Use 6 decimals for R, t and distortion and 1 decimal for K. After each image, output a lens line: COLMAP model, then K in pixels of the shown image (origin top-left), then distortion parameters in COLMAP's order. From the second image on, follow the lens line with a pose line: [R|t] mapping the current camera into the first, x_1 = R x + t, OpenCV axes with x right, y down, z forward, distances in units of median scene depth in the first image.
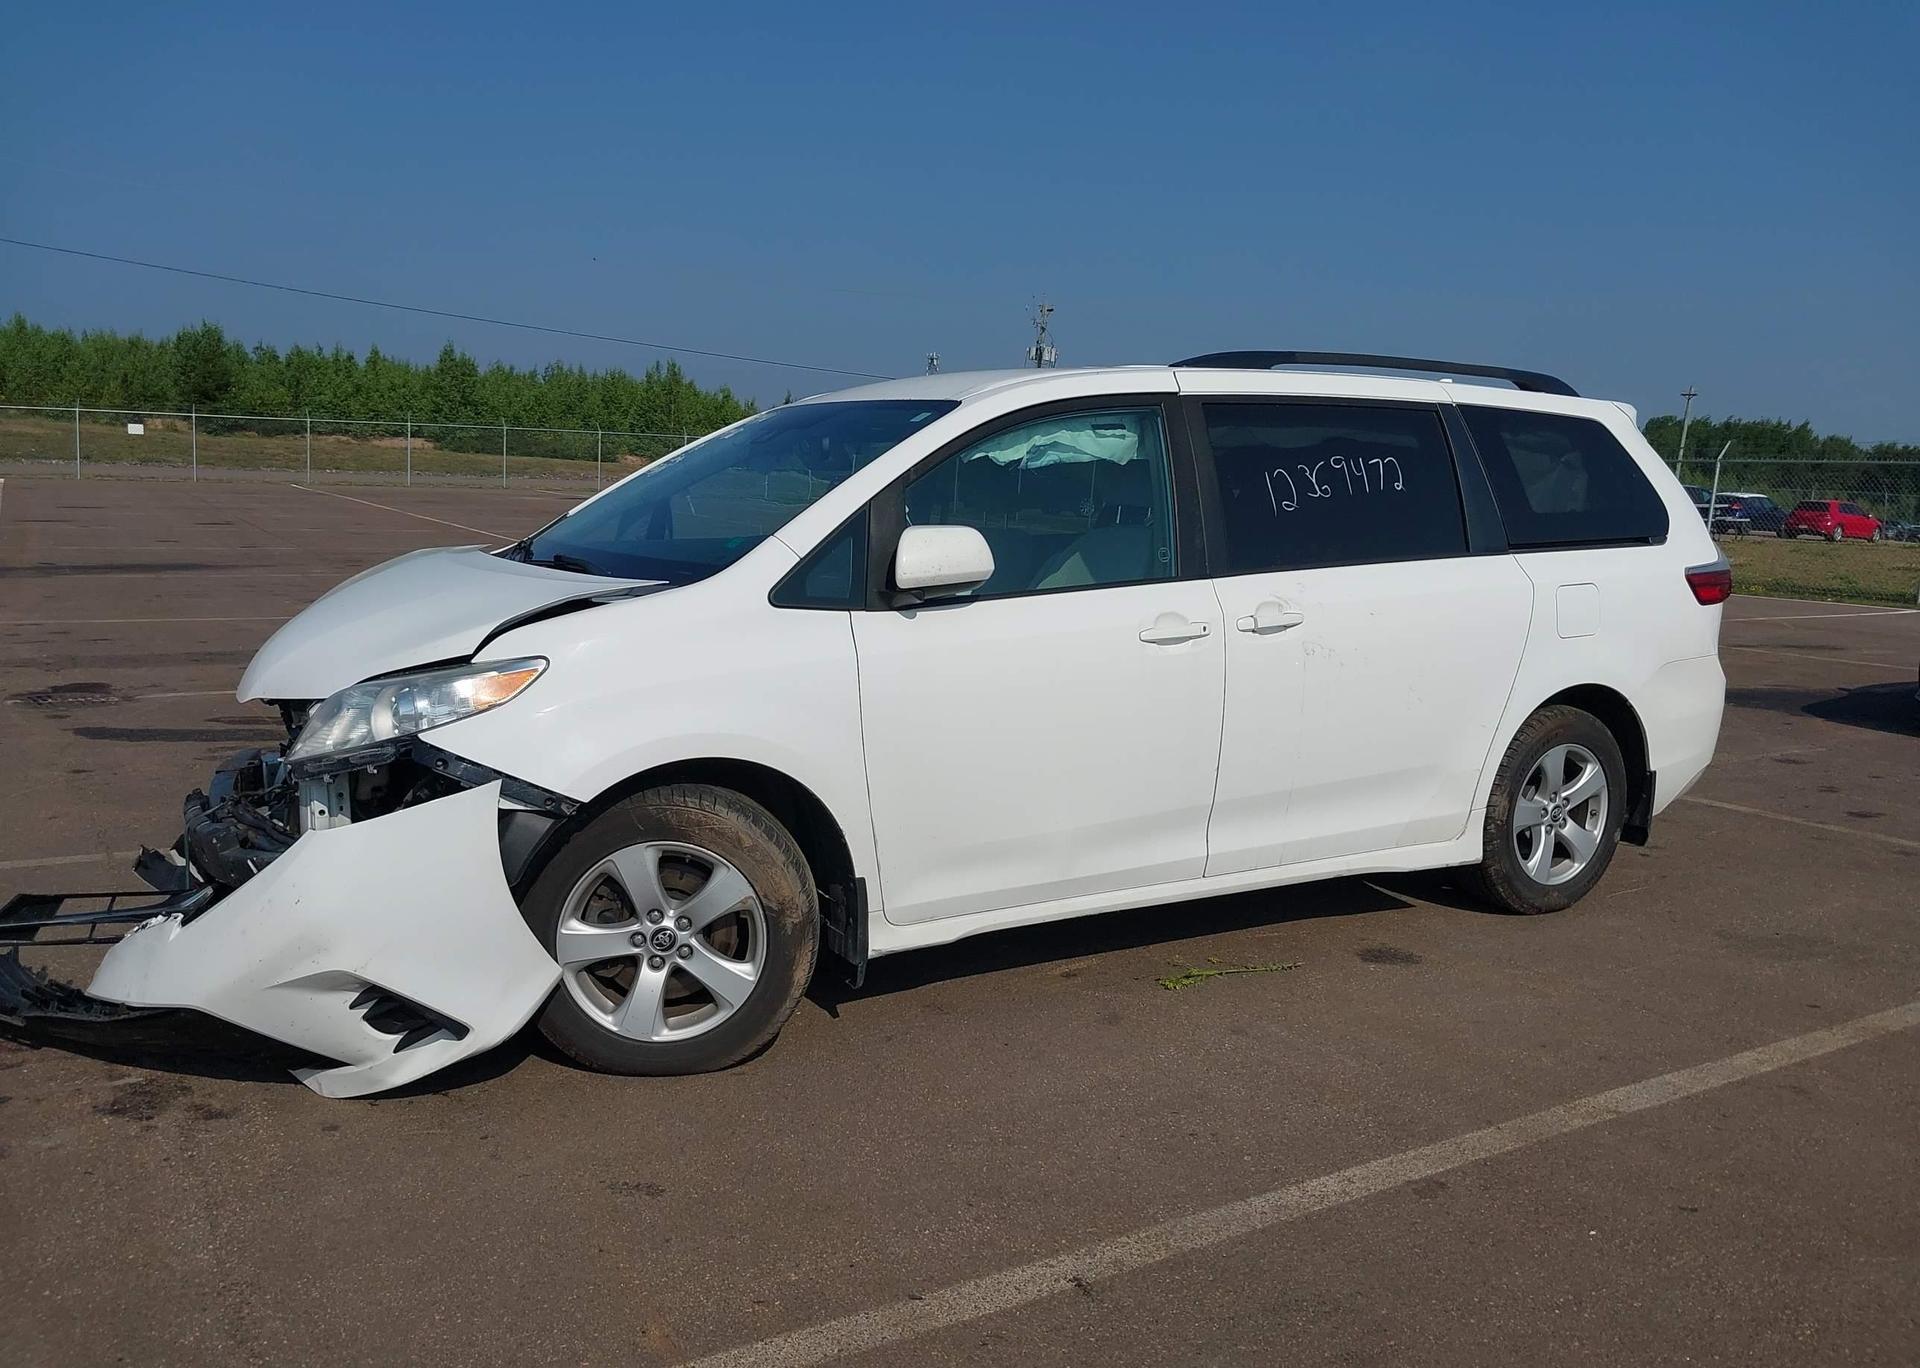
lens RADIAL K [[1494.4, 0, 942.1], [0, 1494.4, 719.9], [0, 0, 1]] dist [0.030645, -0.053839]
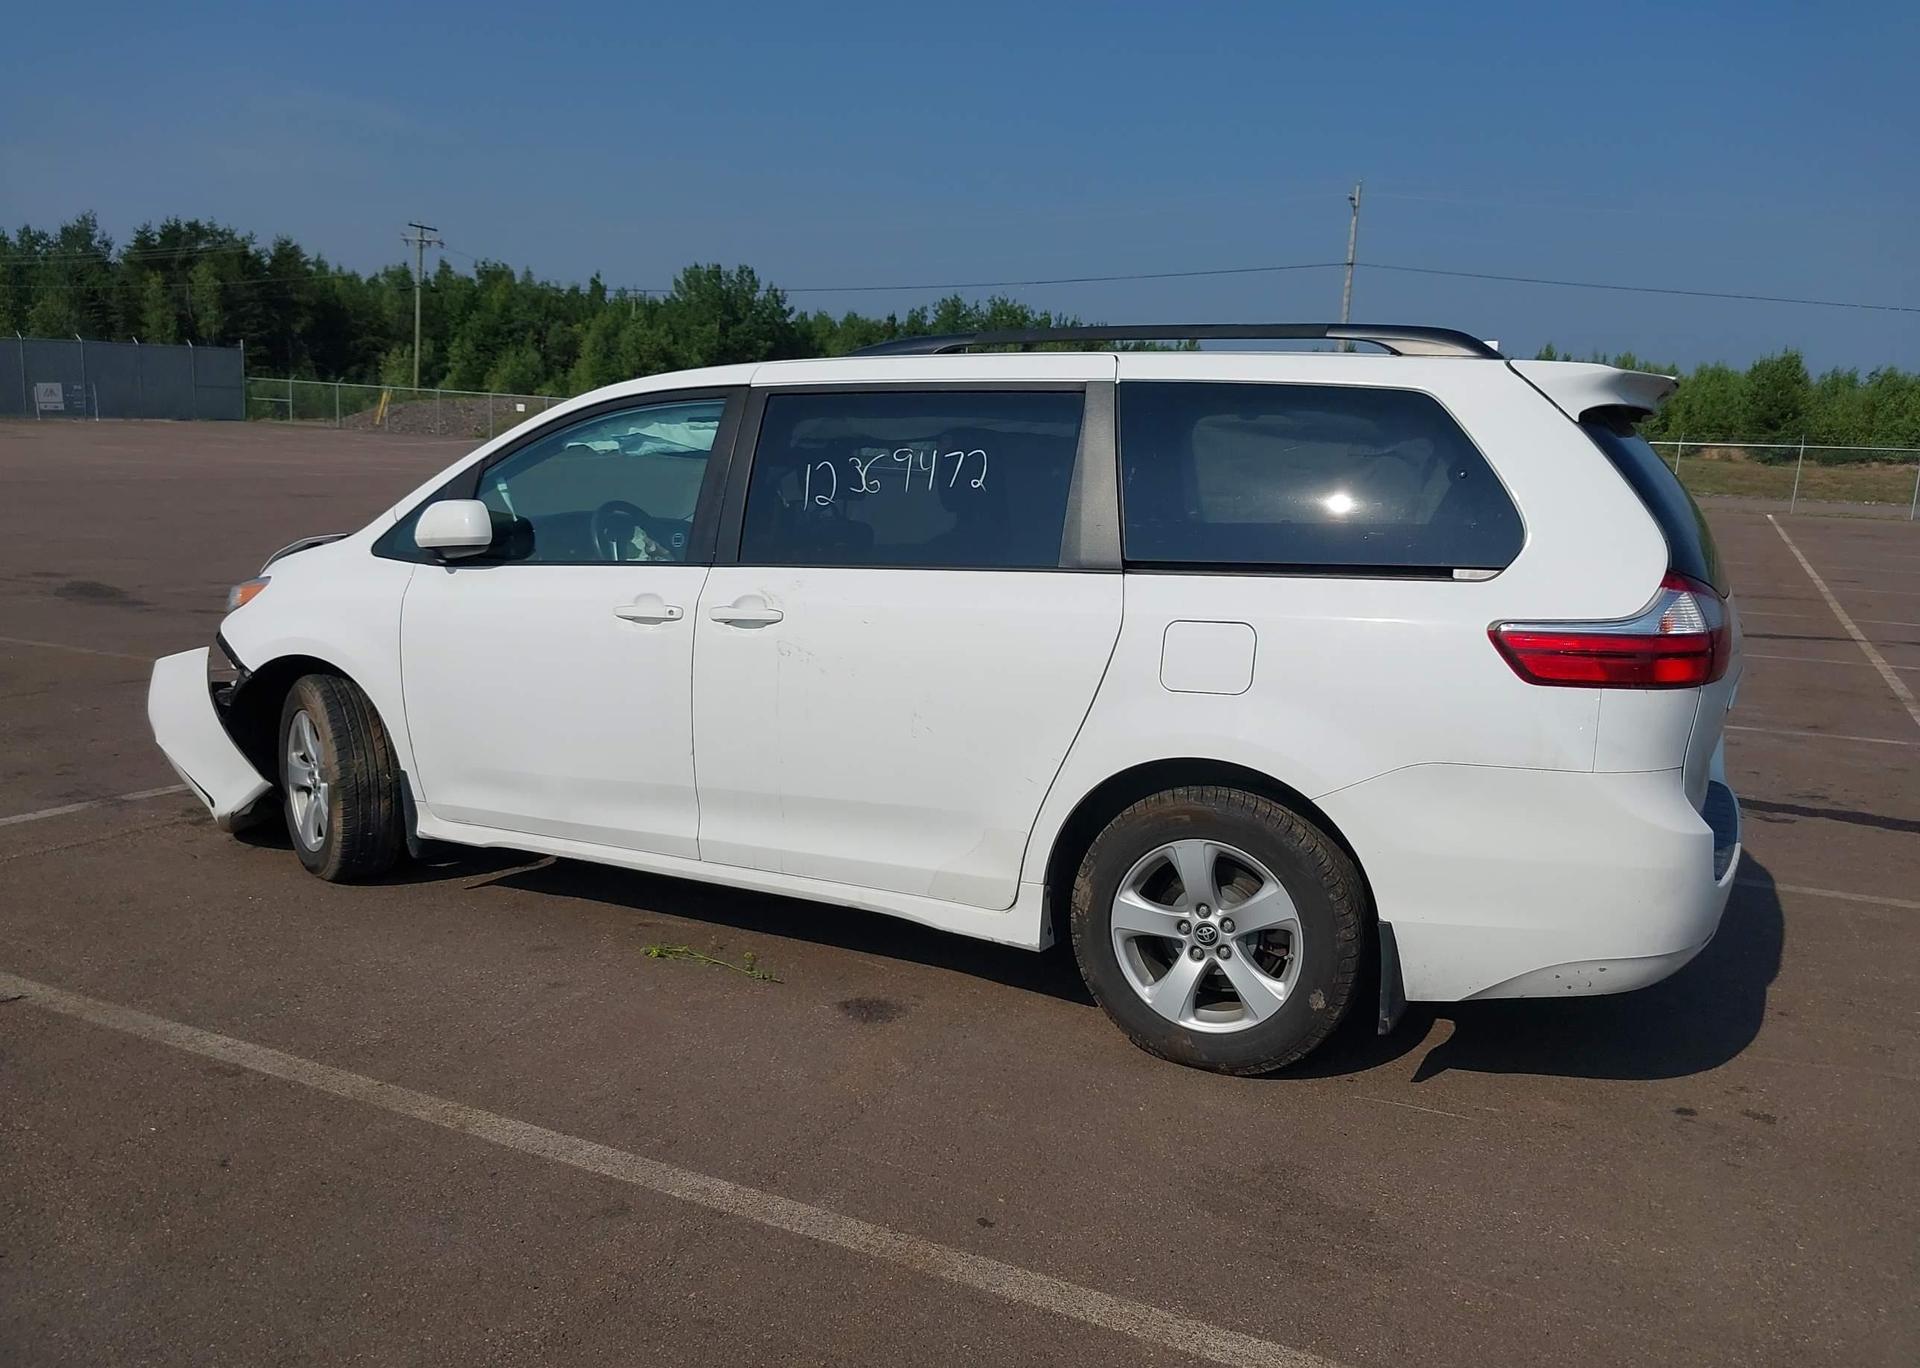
lens RADIAL K [[1525.3, 0, 945.9], [0, 1525.3, 689.1], [0, 0, 1]] dist [0.035621, -0.054142]
pose [[0.529800, 0.116498, -0.840084, 1.178900], [-0.153623, 0.987318, 0.040033, -0.080856], [0.834094, 0.107847, 0.540978, 0.597228]]
